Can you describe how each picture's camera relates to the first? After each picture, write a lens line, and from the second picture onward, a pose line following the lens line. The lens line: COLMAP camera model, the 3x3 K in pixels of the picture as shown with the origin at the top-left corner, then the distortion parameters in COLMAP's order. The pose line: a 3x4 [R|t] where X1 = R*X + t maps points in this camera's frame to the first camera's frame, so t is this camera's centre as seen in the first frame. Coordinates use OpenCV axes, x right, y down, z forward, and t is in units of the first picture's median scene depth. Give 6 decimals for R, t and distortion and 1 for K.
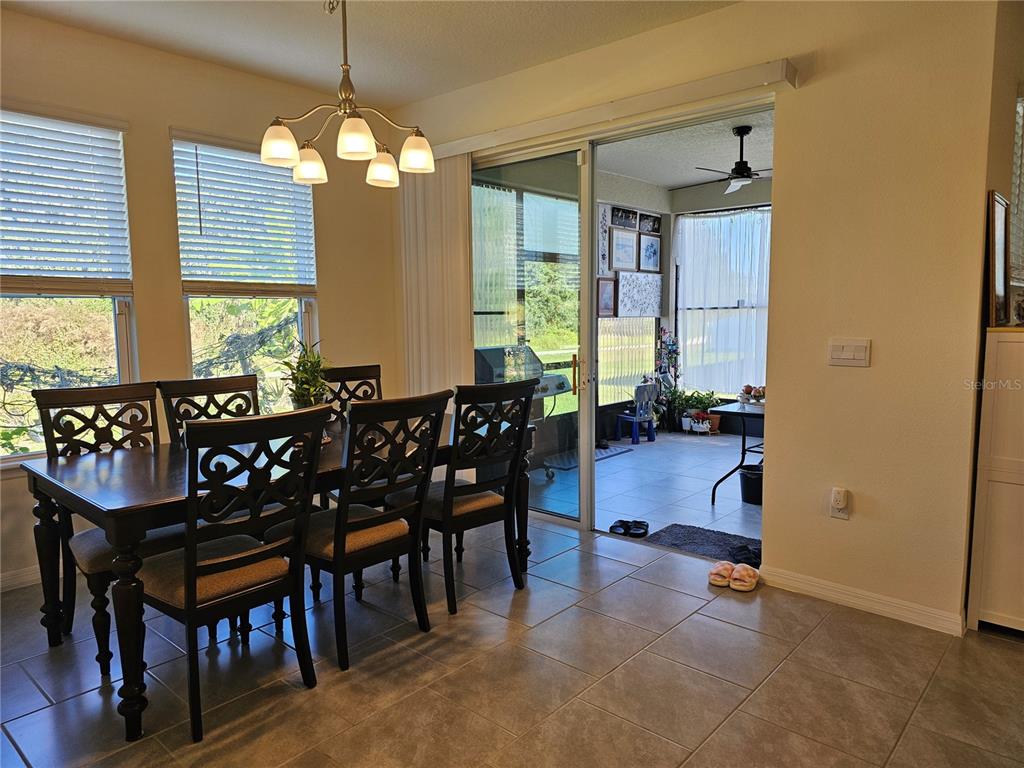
lens RADIAL K [[685.9, 0, 512.0], [0, 685.9, 384.0], [0, 0, 1]] dist [0.066172, -0.065657]
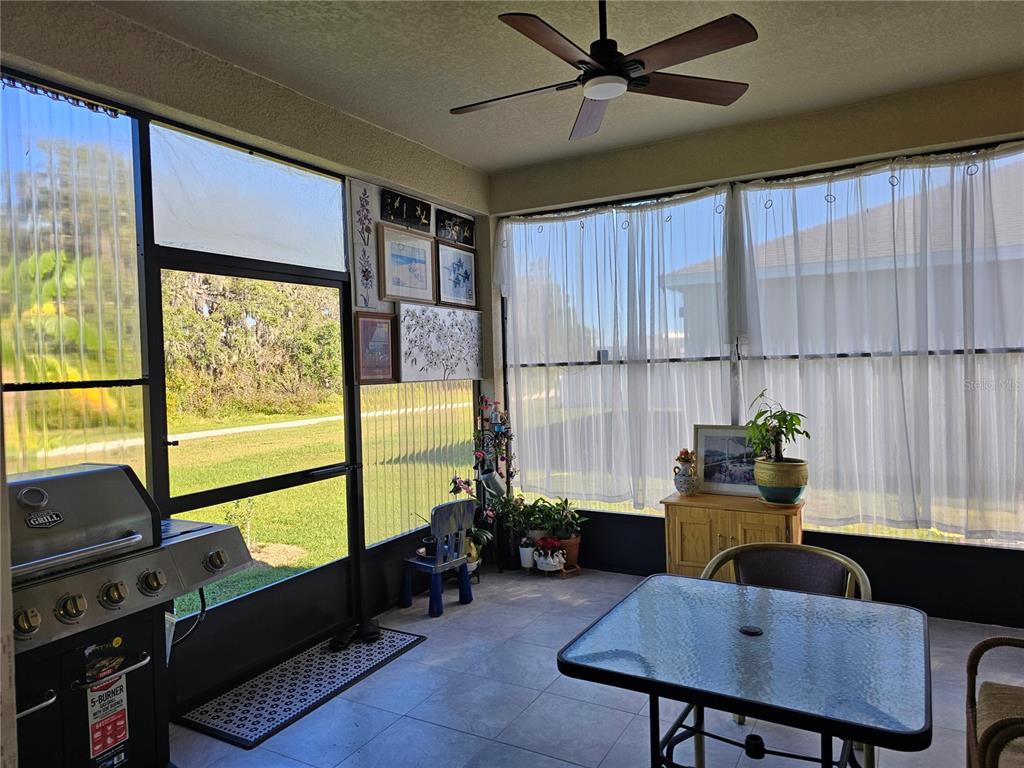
lens RADIAL K [[685.9, 0, 512.0], [0, 685.9, 384.0], [0, 0, 1]] dist [0.066172, -0.065657]
pose [[0.978328, -0.022000, 0.205891, 0.121300], [0.038664, 0.996261, -0.077264, -0.046153], [-0.203422, 0.083550, 0.975520, 0.408705]]
